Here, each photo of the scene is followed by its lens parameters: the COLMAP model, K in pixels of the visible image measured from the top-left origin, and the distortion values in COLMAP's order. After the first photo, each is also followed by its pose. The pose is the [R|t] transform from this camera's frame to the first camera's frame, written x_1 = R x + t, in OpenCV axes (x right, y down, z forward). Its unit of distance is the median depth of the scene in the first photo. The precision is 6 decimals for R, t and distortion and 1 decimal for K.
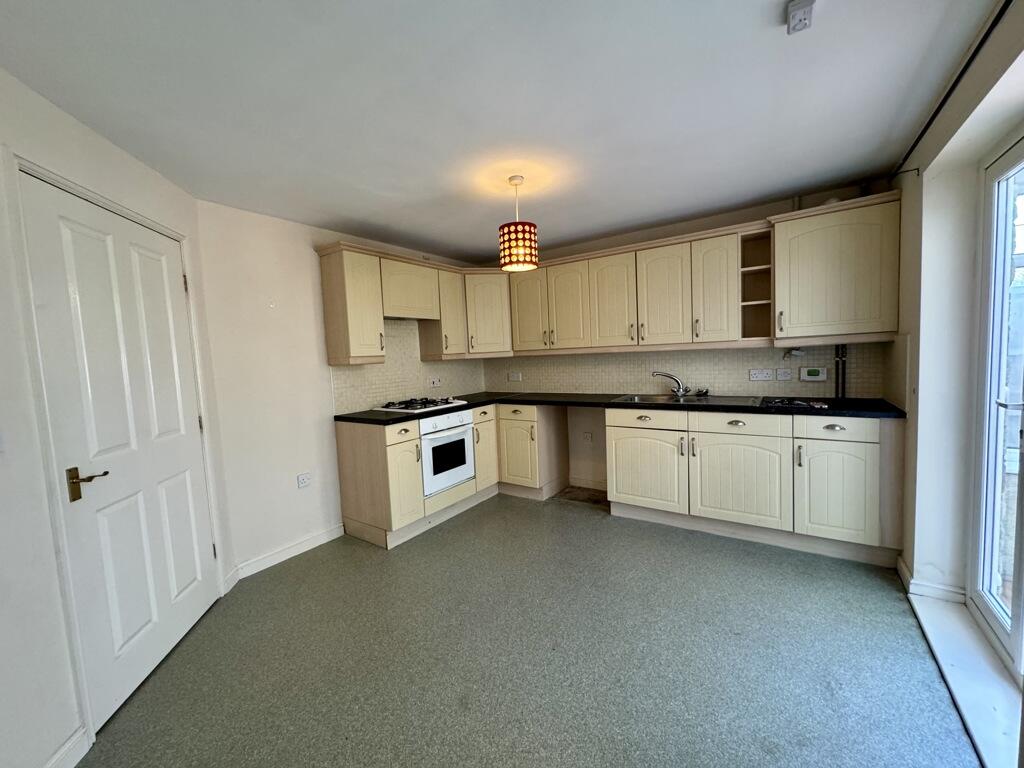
lens RADIAL K [[407.3, 0, 507.8], [0, 407.3, 384.4], [0, 0, 1]] dist [-0.001794, 0.000260]
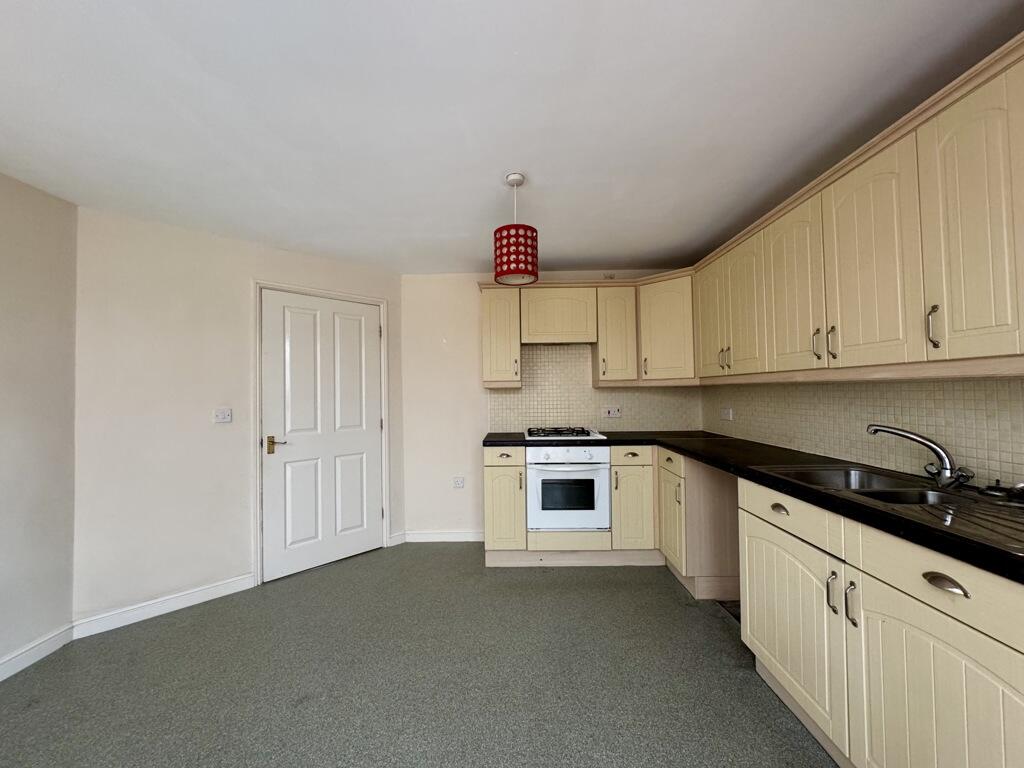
lens RADIAL K [[407.3, 0, 510.8], [0, 407.3, 385.1], [0, 0, 1]] dist [-0.001794, 0.000260]
pose [[0.559683, 0.023608, -0.828370, 0.536573], [-0.072002, 0.997199, -0.020228, -0.036902], [0.825573, 0.070966, 0.559816, 0.392839]]
